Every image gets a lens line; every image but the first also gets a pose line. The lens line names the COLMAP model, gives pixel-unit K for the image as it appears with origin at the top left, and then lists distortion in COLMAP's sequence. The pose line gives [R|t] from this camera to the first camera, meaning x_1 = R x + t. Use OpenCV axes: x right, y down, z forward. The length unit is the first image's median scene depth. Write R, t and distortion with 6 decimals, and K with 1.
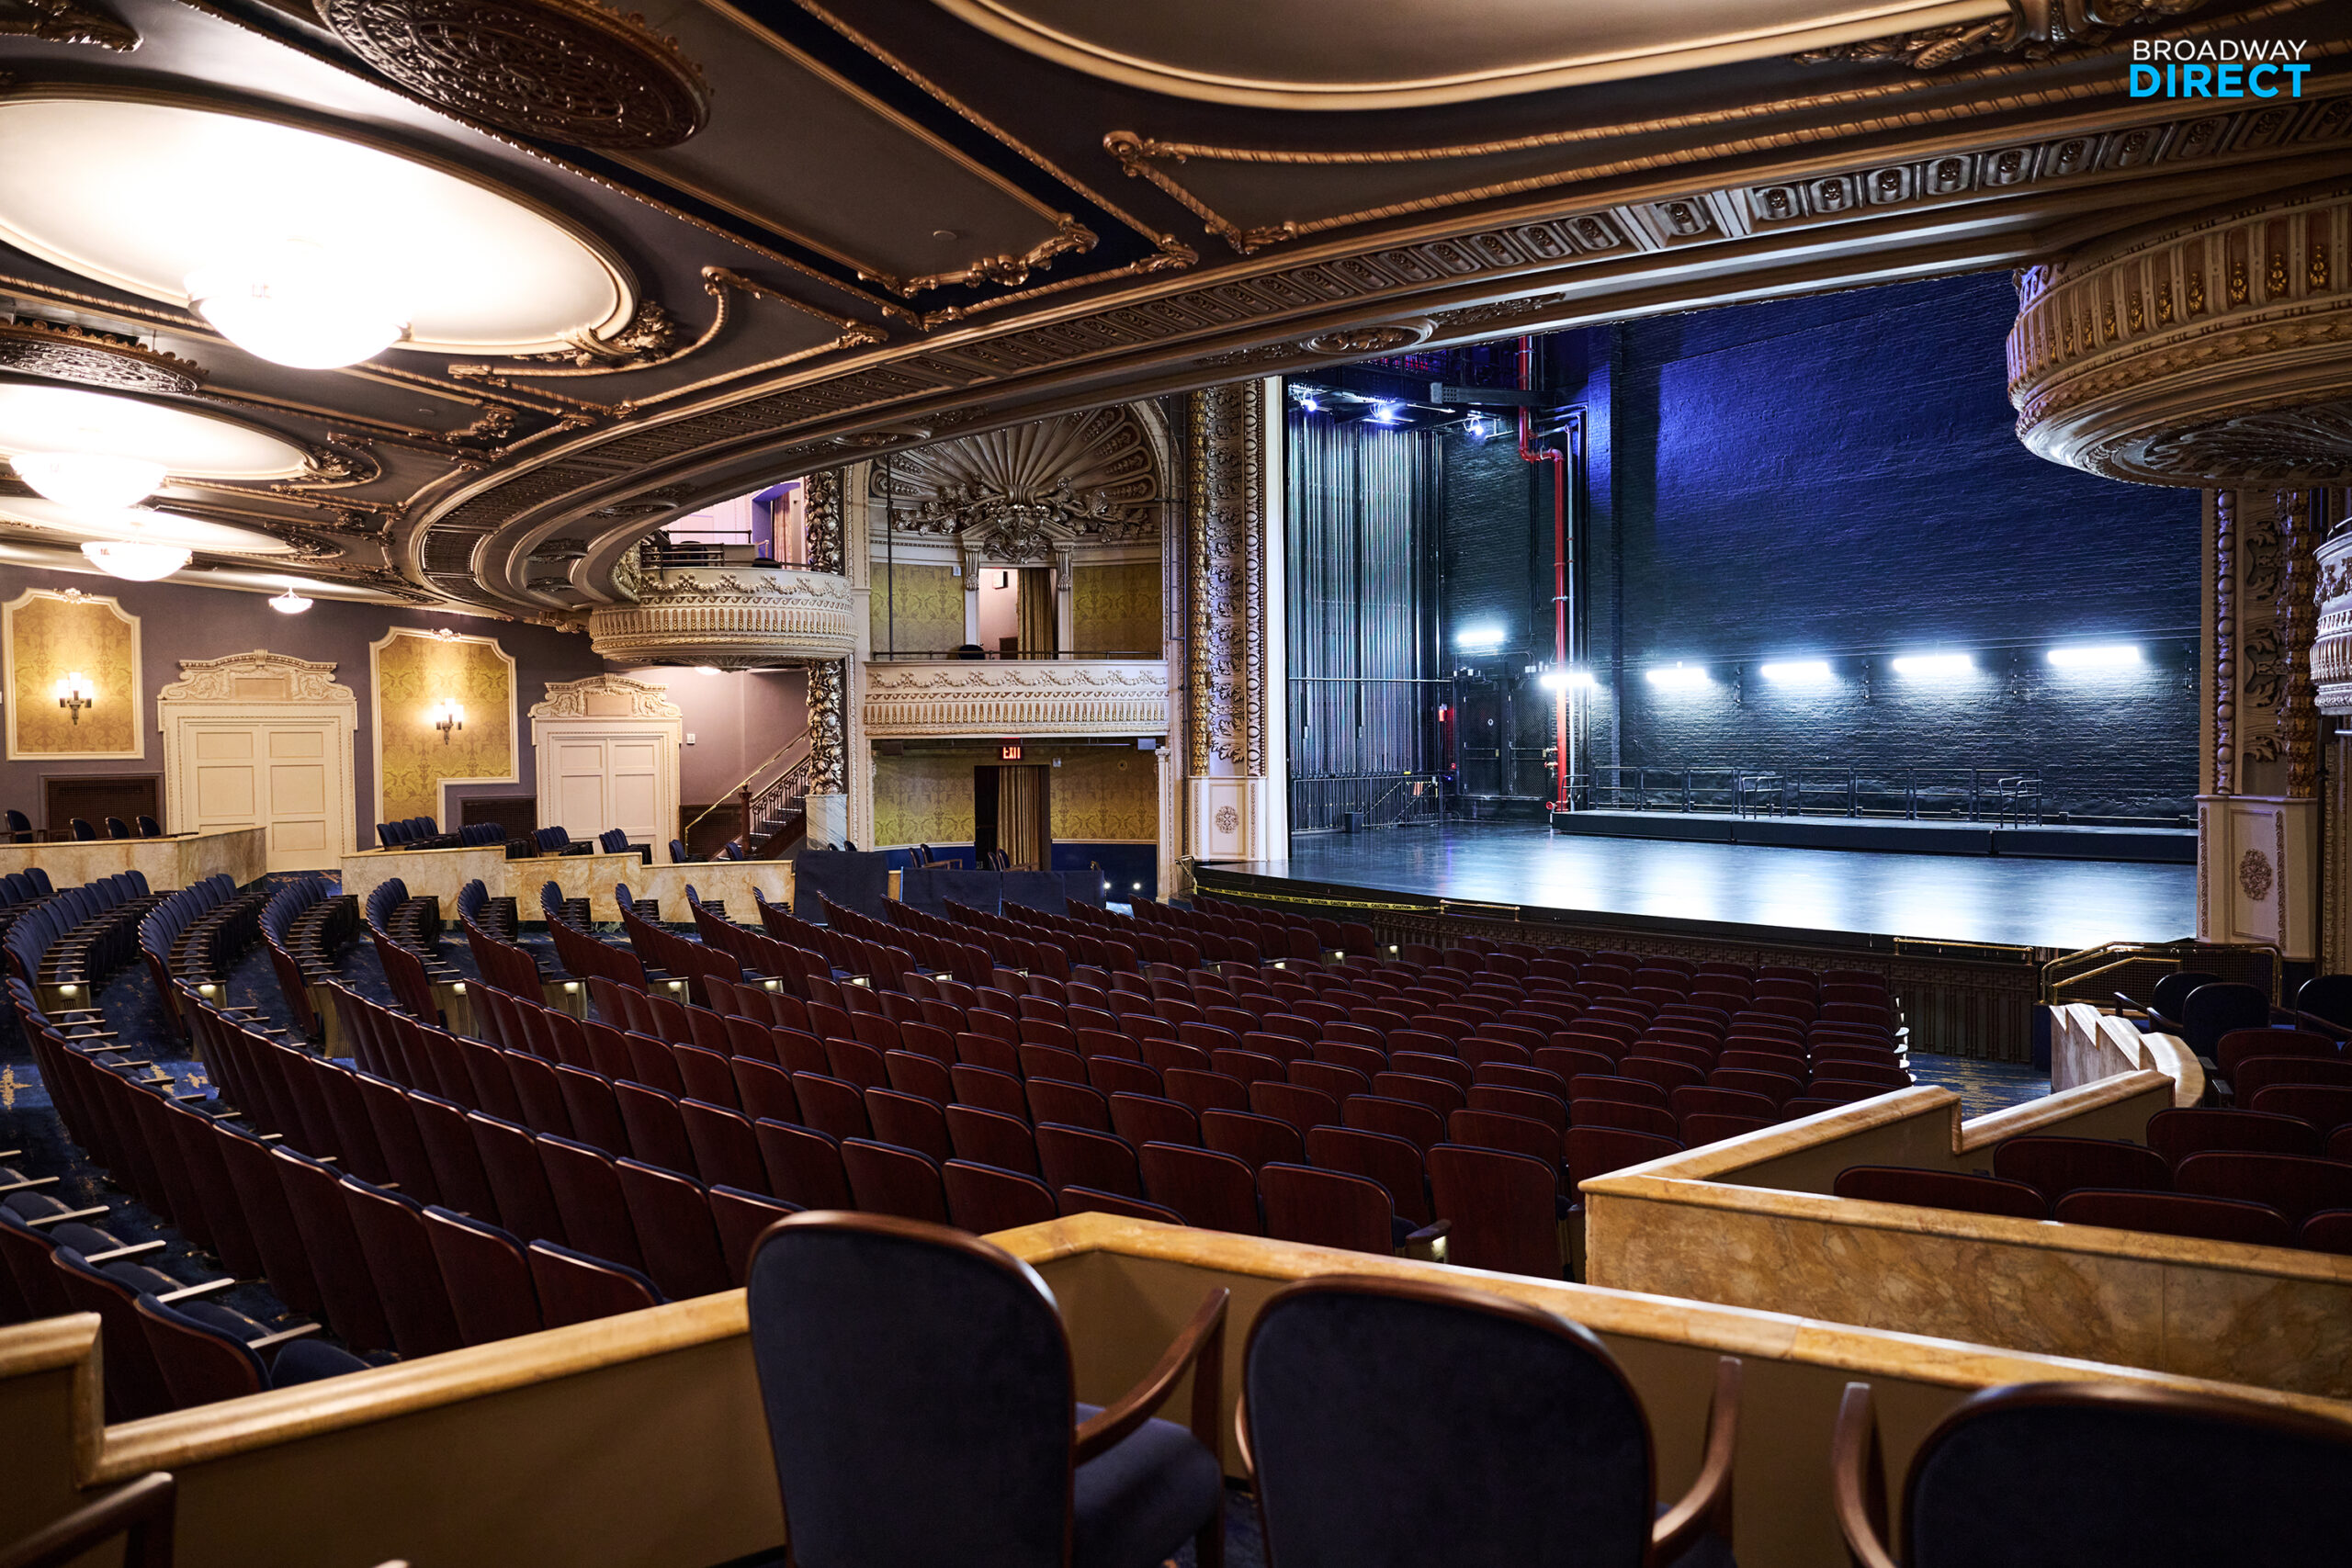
lens RADIAL K [[1574.8, 0, 1164.9], [0, 1574.8, 777.0], [0, 0, 1]] dist [-0.000642, 0.001869]
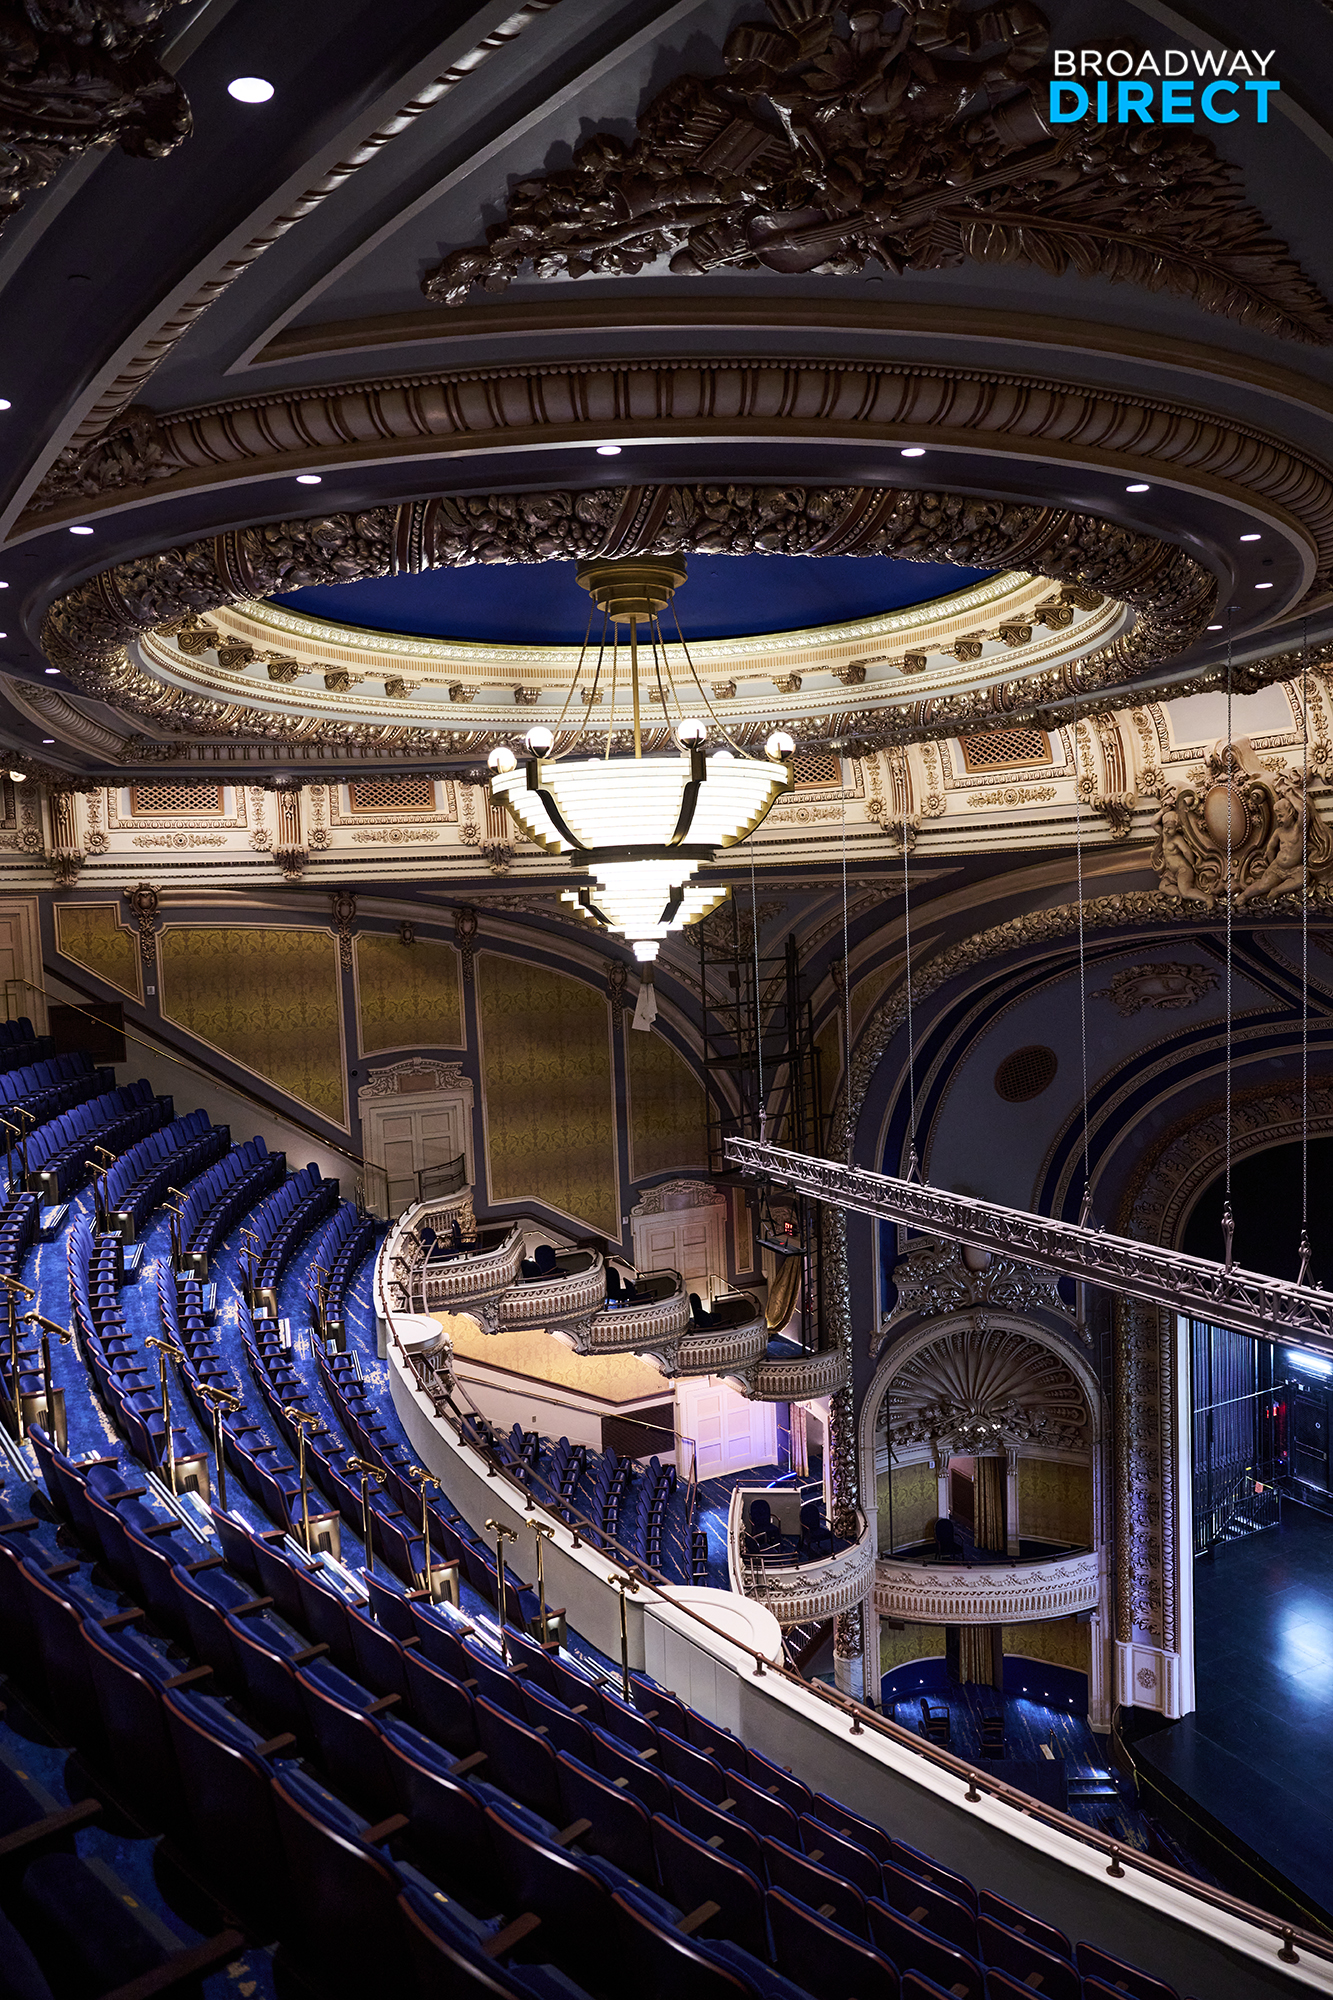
lens RADIAL K [[1339.2, 0, 674.5], [0, 1339.2, 999.7], [0, 0, 1]] dist [-0.000642, 0.001869]
pose [[0.985216, -0.014268, -0.170720, -0.151500], [0.022314, 0.998724, 0.045305, -0.600816], [0.169855, -0.048445, 0.984278, -0.152917]]
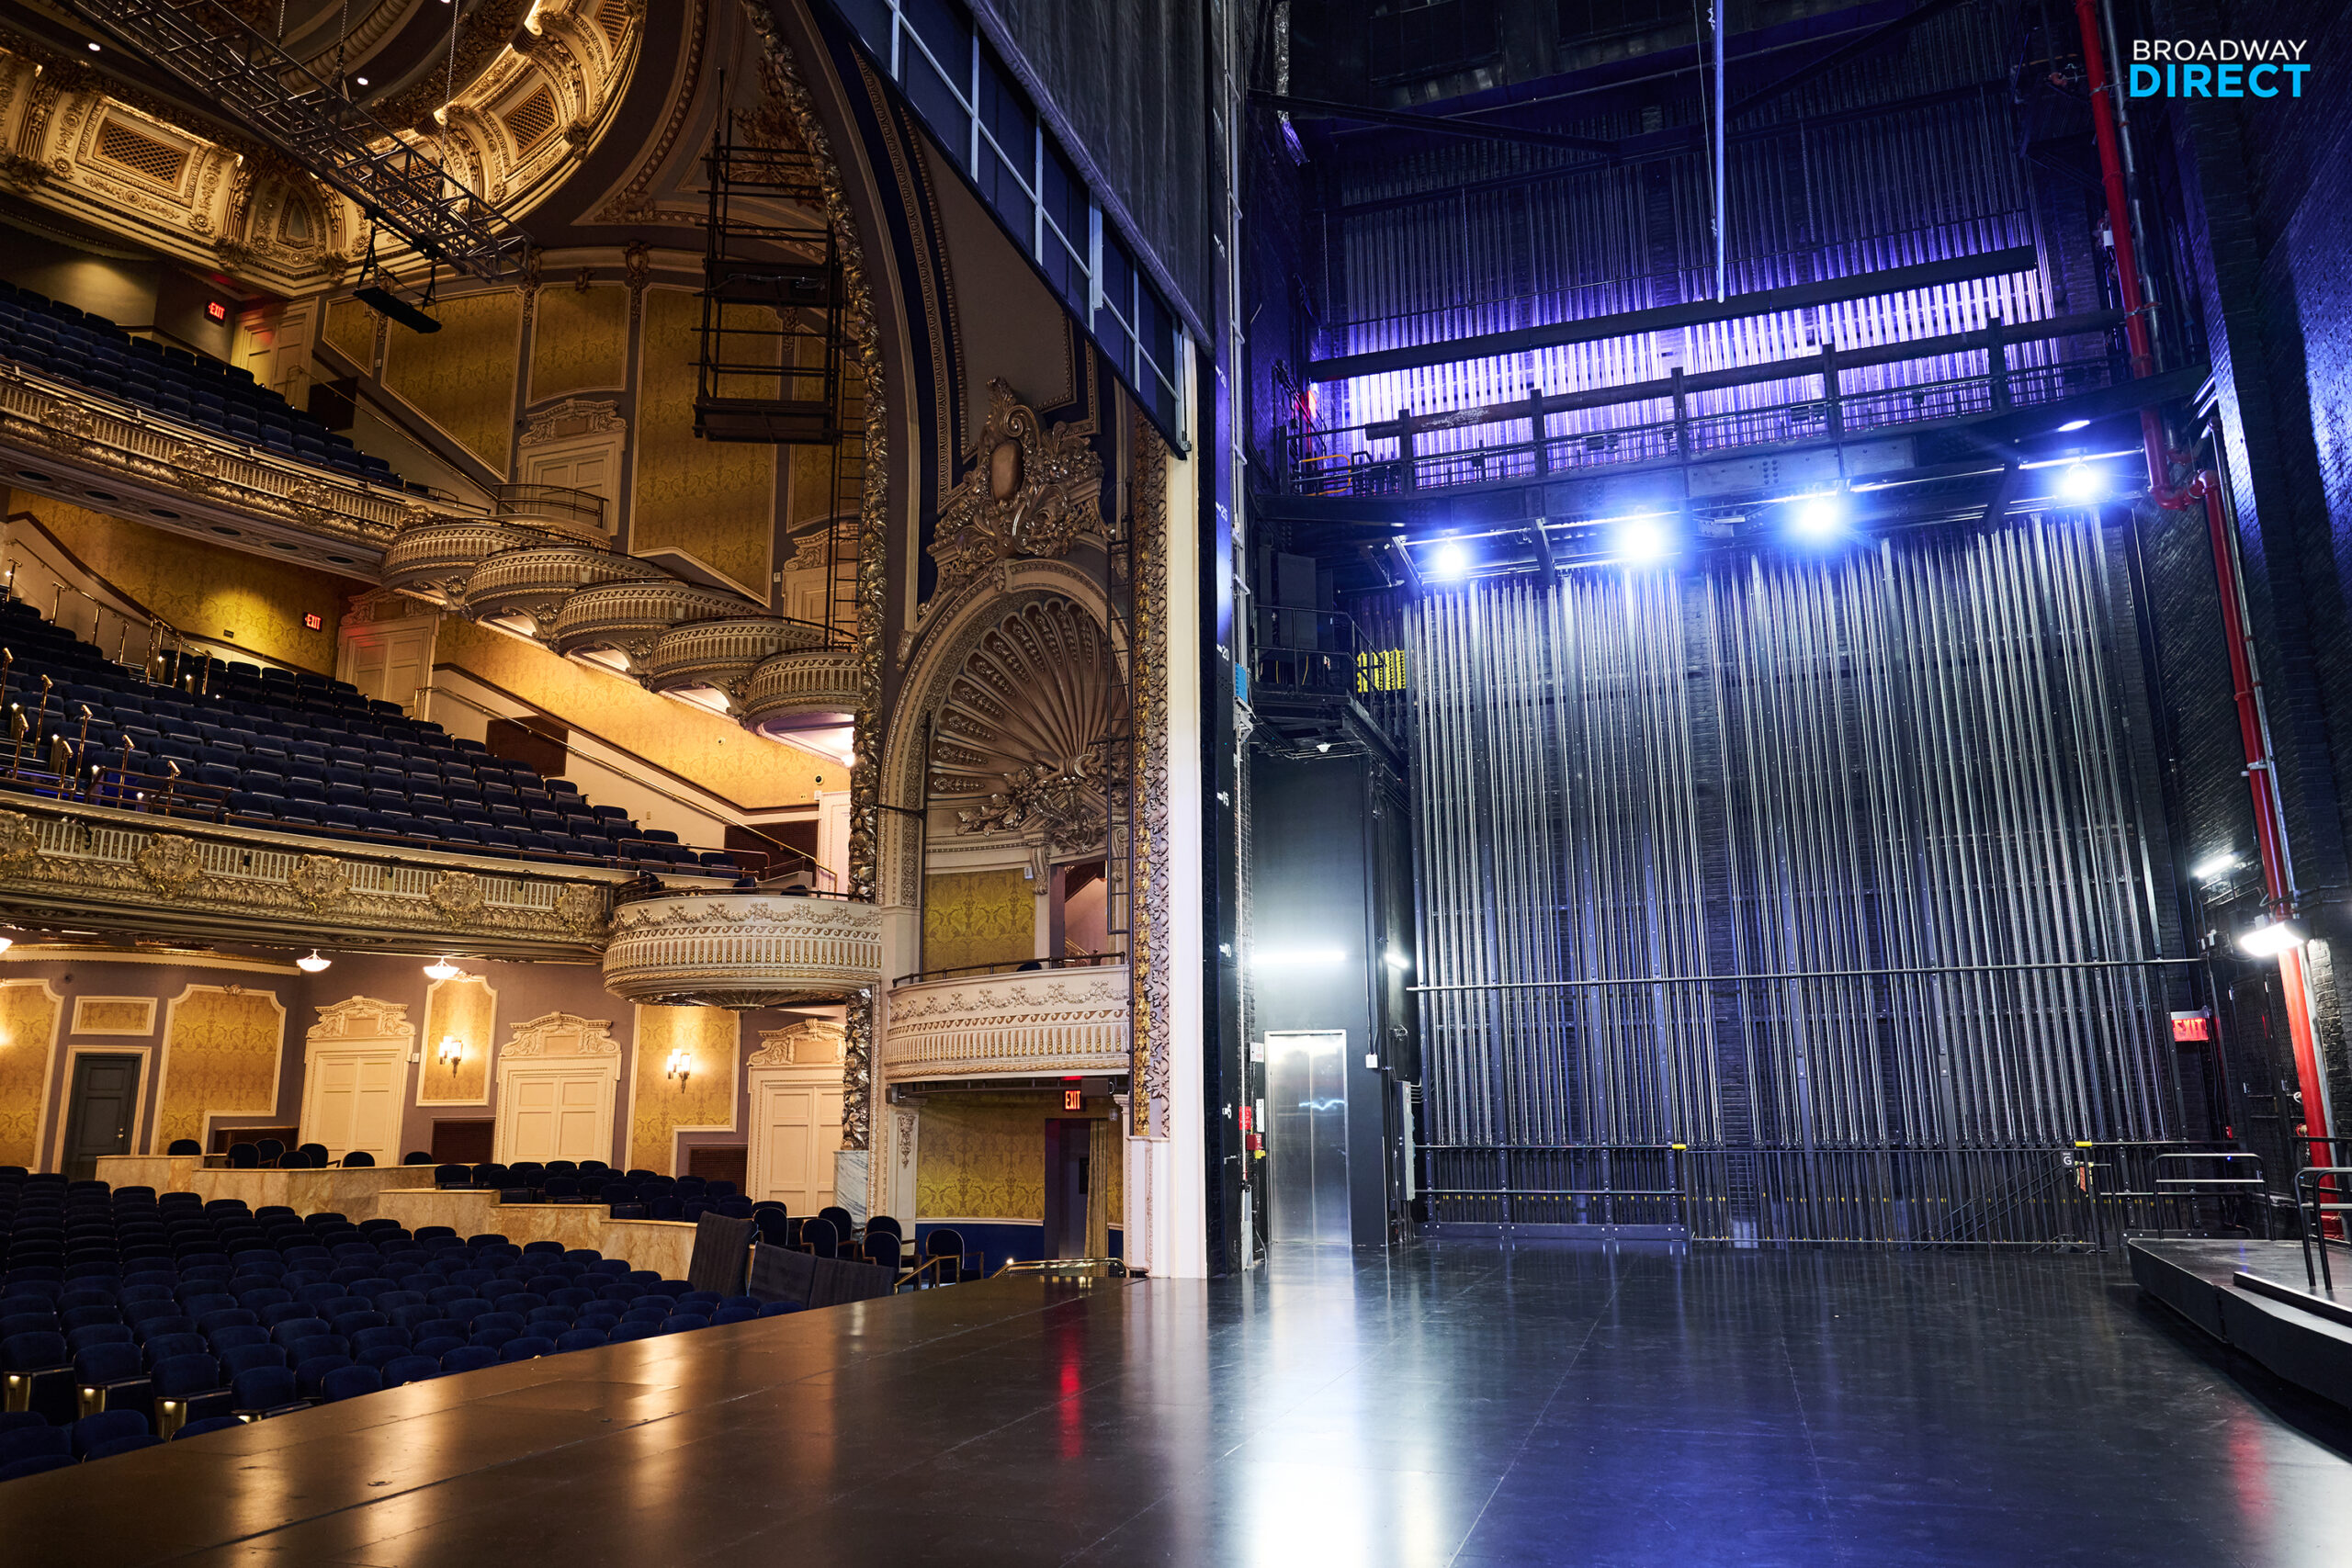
lens RADIAL K [[1574.8, 0, 1170.9], [0, 1574.8, 780.1], [0, 0, 1]] dist [-0.000642, 0.001869]
pose [[0.560855, -0.168753, -0.810533, 0.590165], [-0.018160, 0.976263, -0.215824, -0.003432], [0.827715, 0.135766, 0.544478, 0.626428]]
